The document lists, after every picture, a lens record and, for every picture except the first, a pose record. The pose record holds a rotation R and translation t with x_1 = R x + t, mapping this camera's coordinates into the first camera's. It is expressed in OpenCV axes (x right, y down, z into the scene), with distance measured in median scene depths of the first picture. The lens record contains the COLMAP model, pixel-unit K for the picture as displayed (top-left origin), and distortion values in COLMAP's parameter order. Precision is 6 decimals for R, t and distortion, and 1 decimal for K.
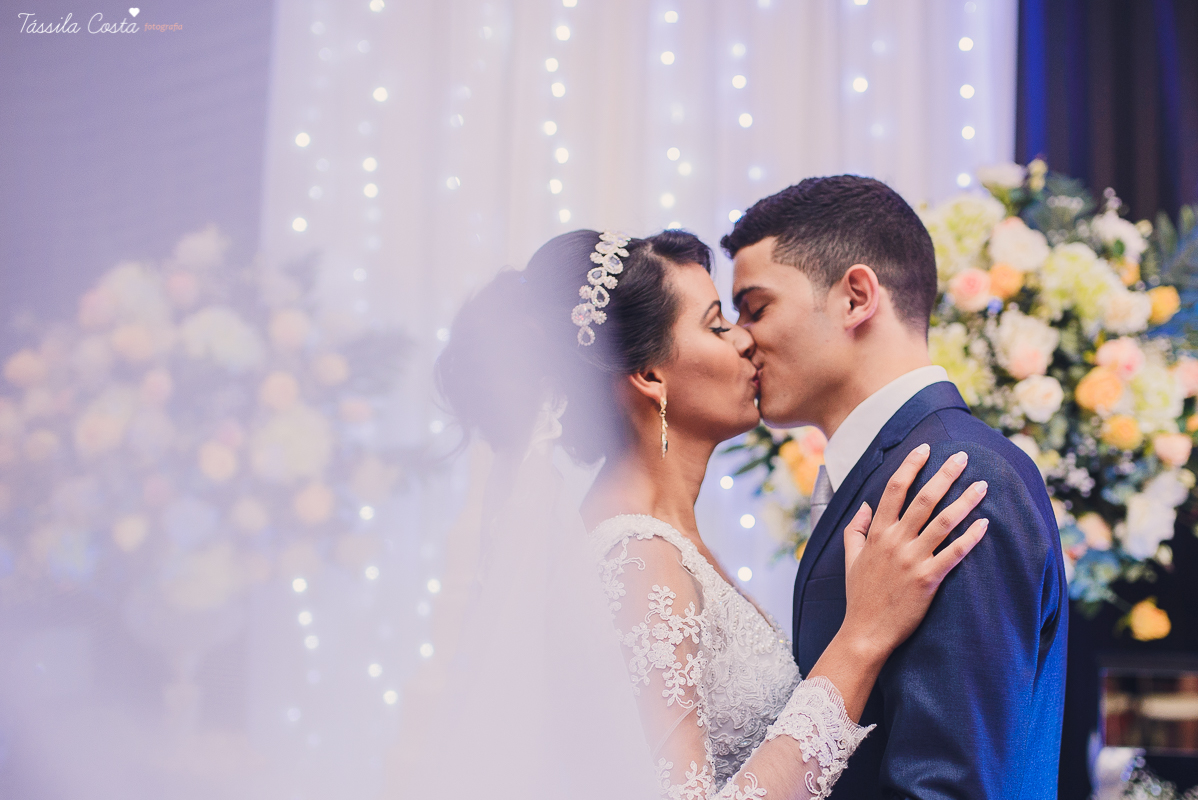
lens RADIAL K [[1405.4, 0, 737.8], [0, 1405.4, 483.2], [0, 0, 1]] dist [-0.046398, -0.003967]
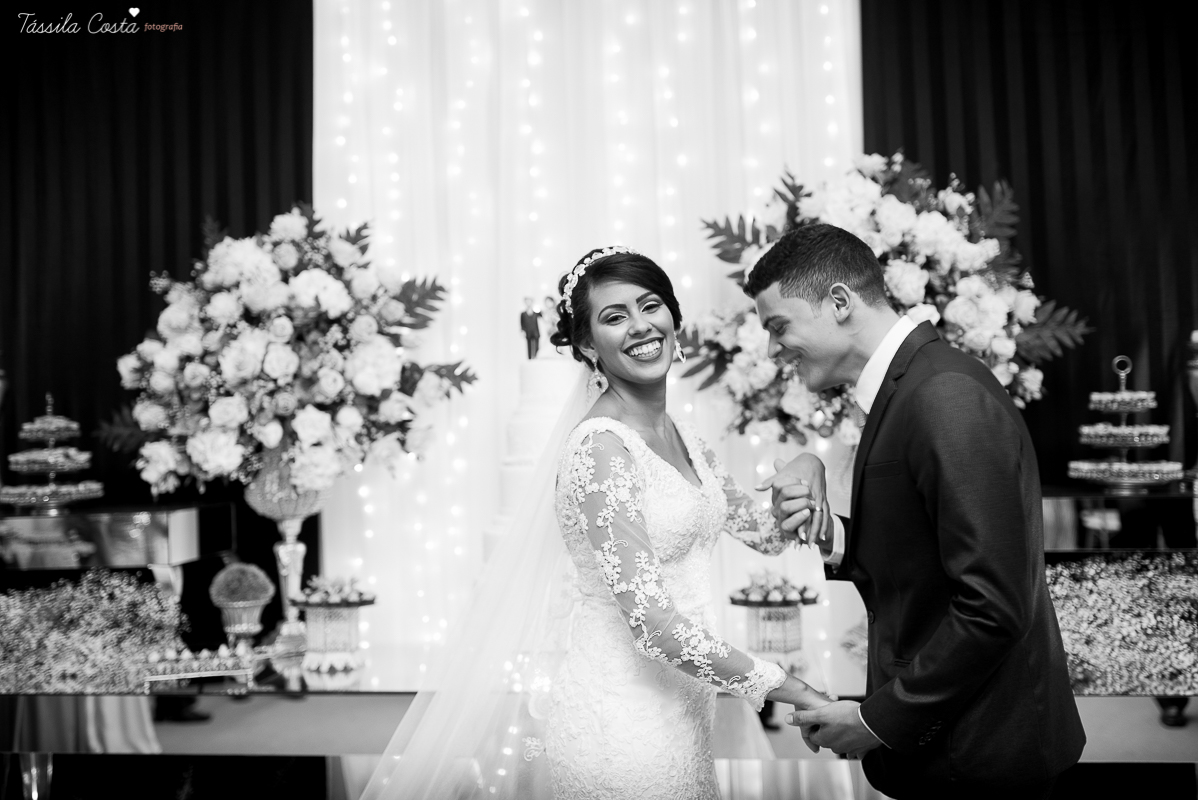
lens RADIAL K [[1143.6, 0, 599.0], [0, 1143.6, 400.0], [0, 0, 1]] dist [-0.073940, 0.103182]
pose [[0.996338, -0.040225, 0.075447, -0.196669], [0.038528, 0.998974, 0.023823, -0.013744], [-0.076328, -0.020829, 0.996865, -0.160821]]
